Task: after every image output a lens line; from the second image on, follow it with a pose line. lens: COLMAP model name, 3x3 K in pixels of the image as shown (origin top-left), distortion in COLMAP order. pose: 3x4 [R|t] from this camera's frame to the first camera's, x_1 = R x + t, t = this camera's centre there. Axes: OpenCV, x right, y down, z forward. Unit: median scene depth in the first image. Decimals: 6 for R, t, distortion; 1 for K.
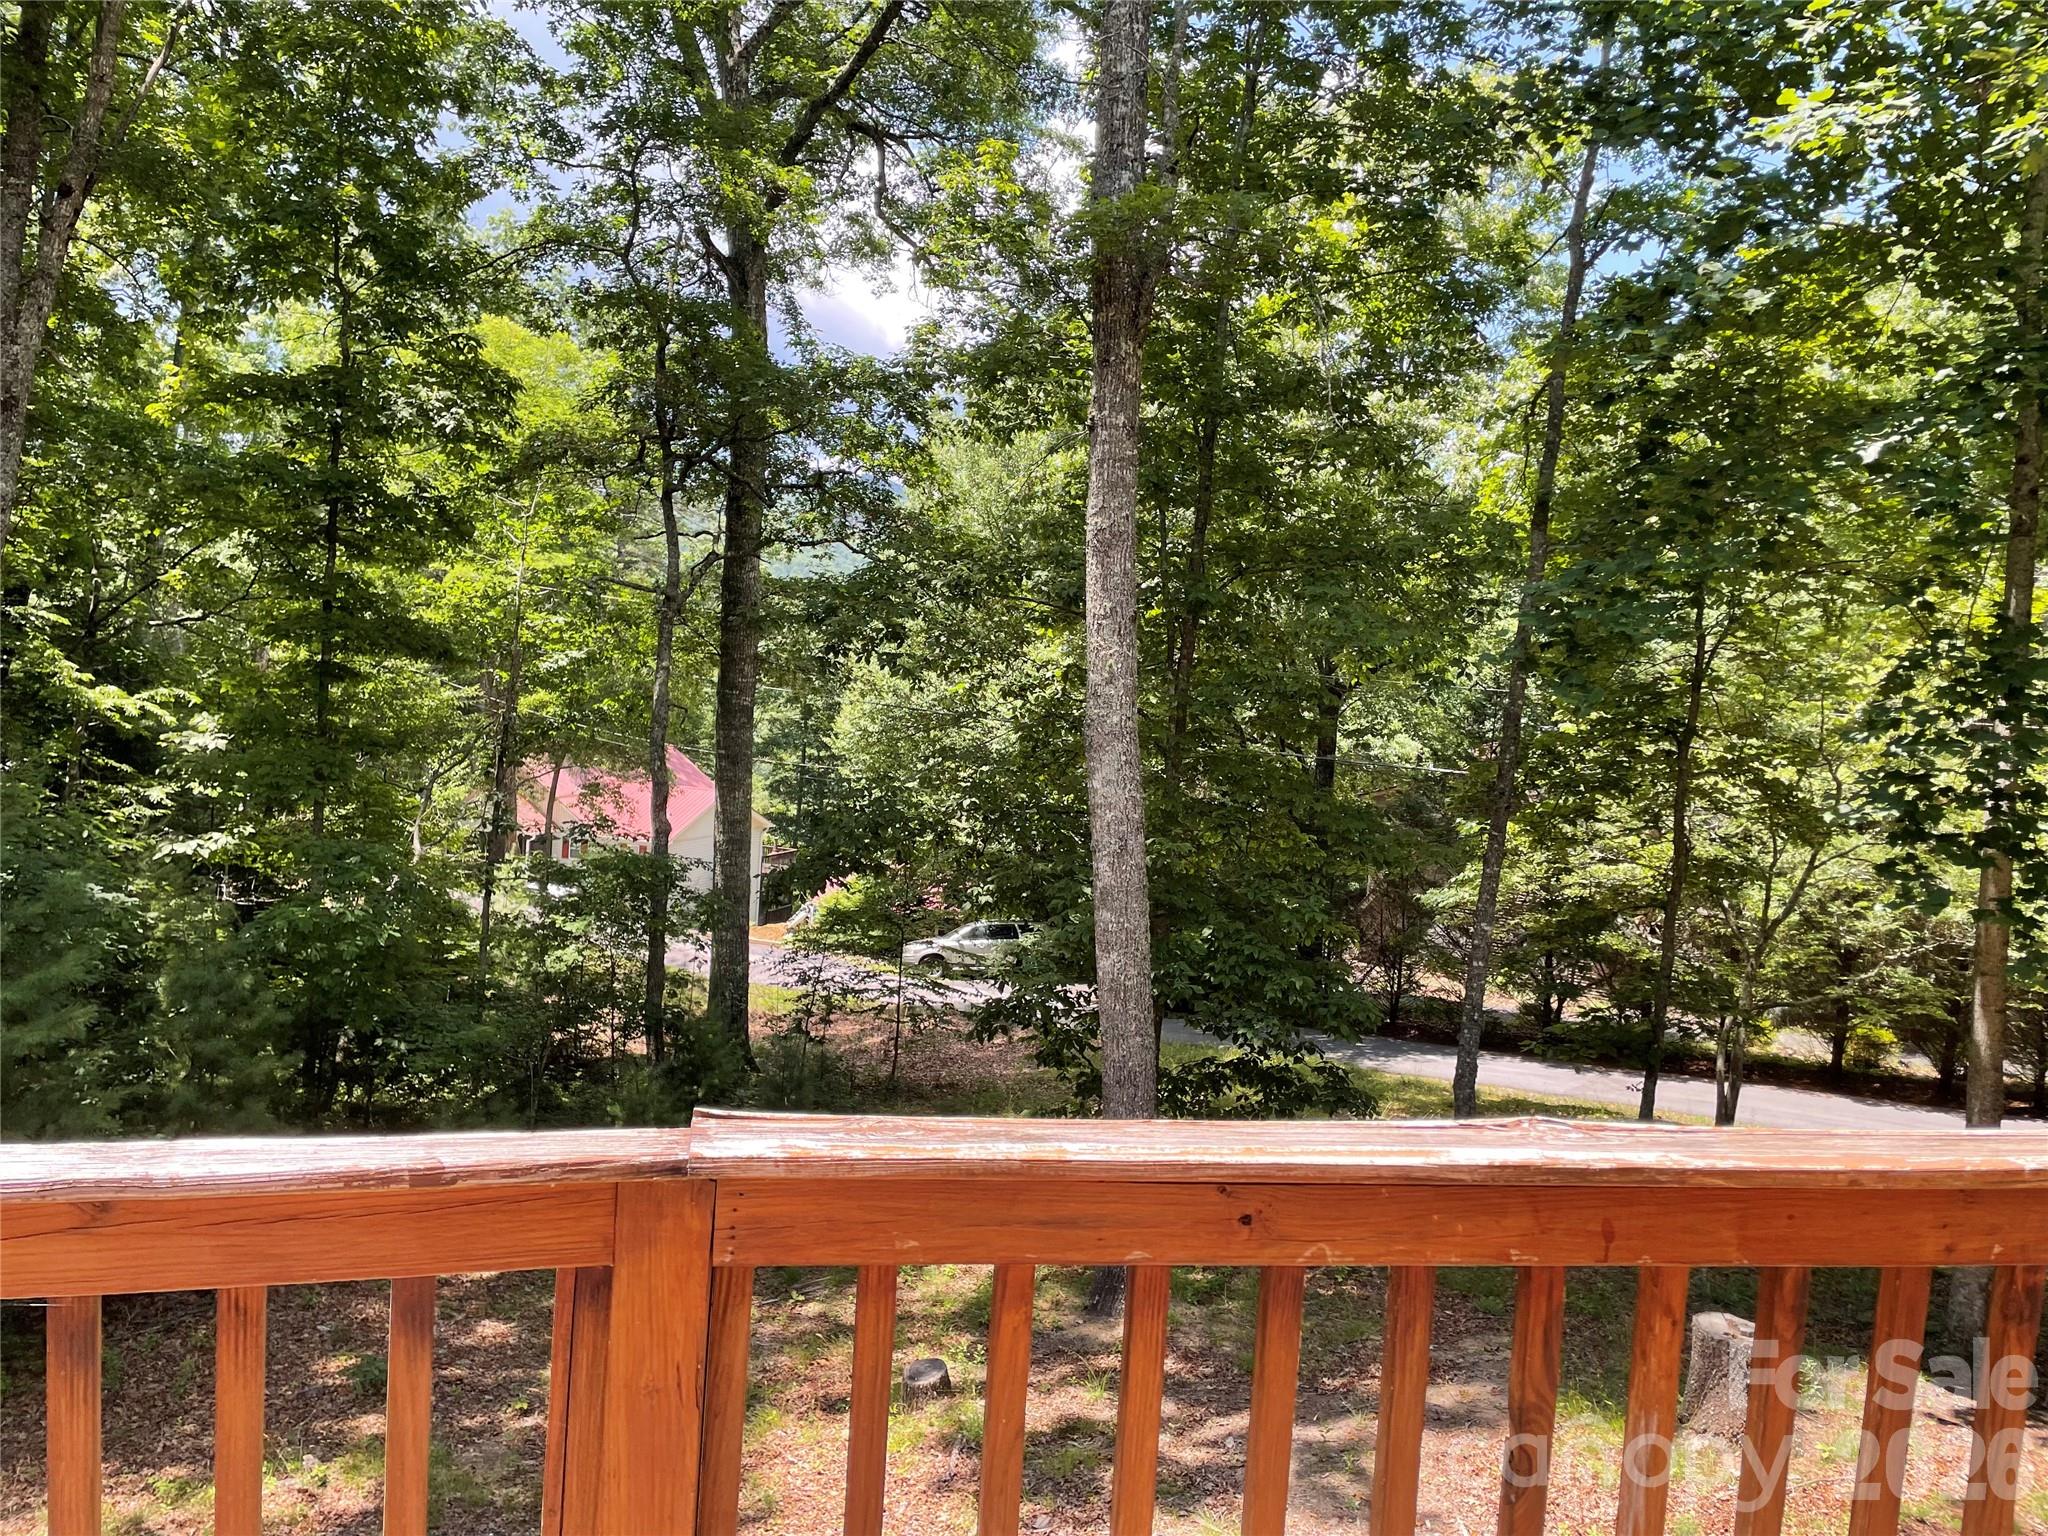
lens RADIAL K [[1559.6, 0, 1027.0], [0, 1559.6, 770.0], [0, 0, 1]] dist [-0.002762, -0.008042]
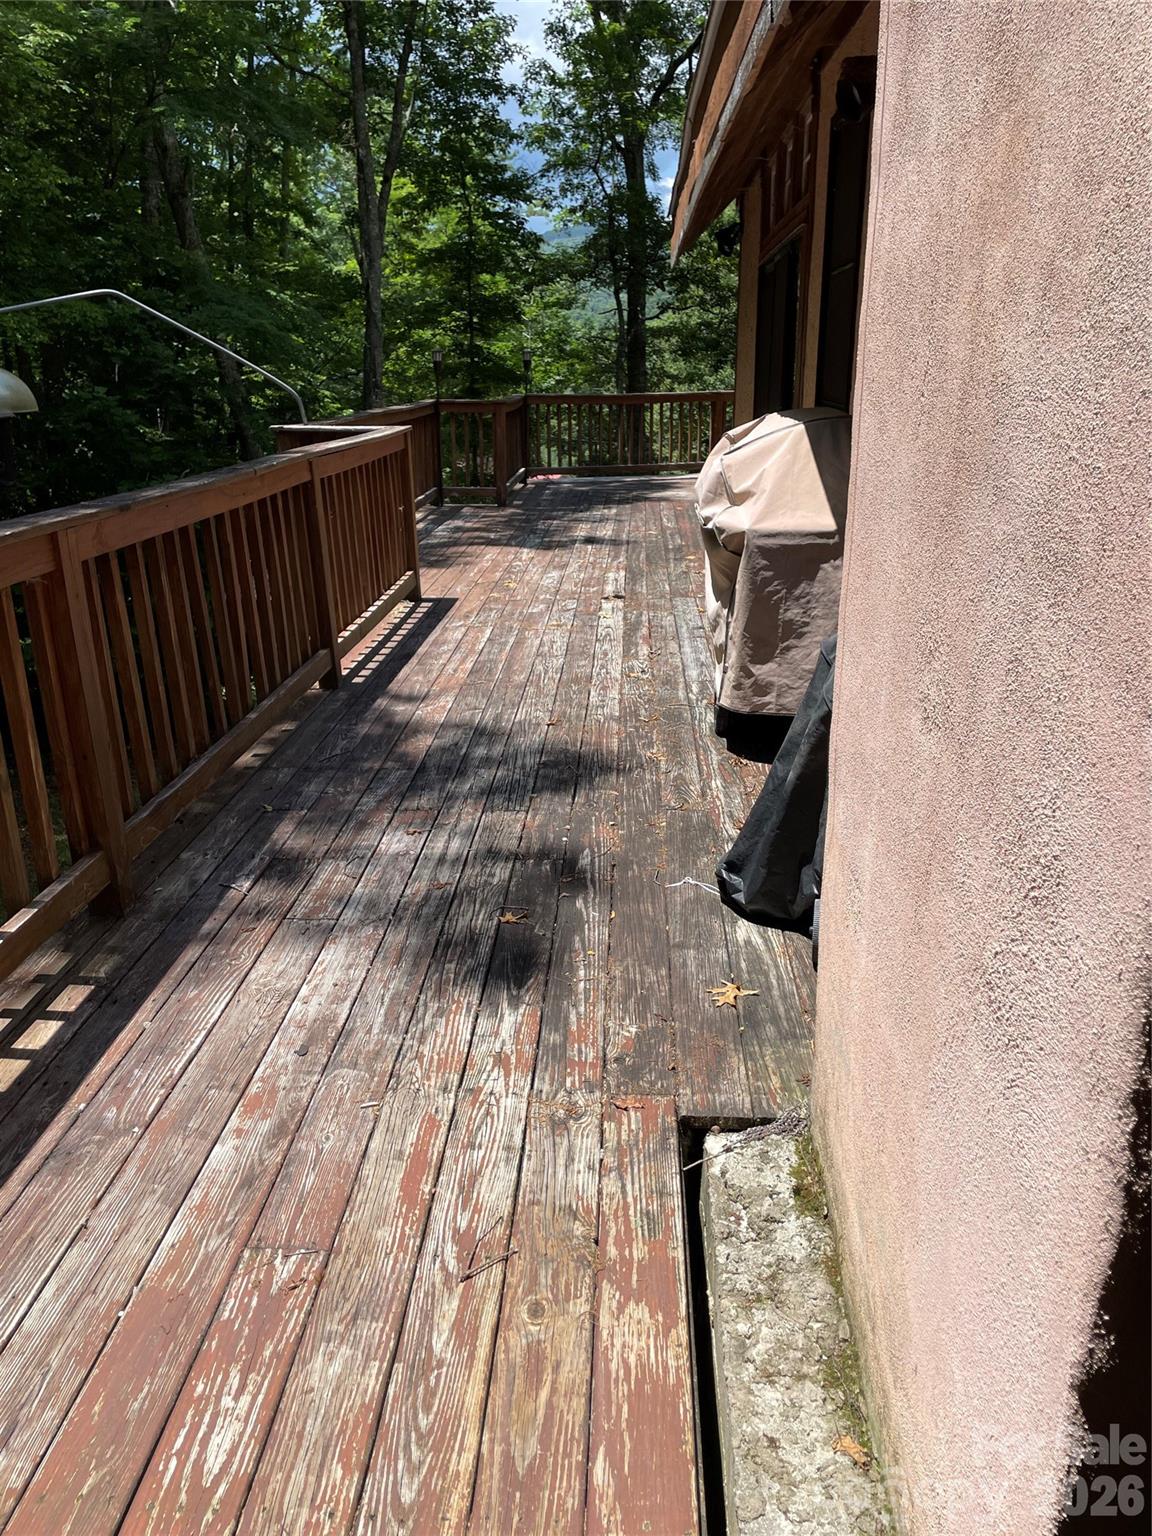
lens RADIAL K [[1169.7, 0, 574.0], [0, 1169.7, 766.9], [0, 0, 1]] dist [-0.002762, -0.008042]
pose [[0.987765, -0.022809, -0.154273, -0.062241], [0.060172, 0.968386, 0.242091, 0.054283], [0.143875, -0.248412, 0.957910, -0.623184]]
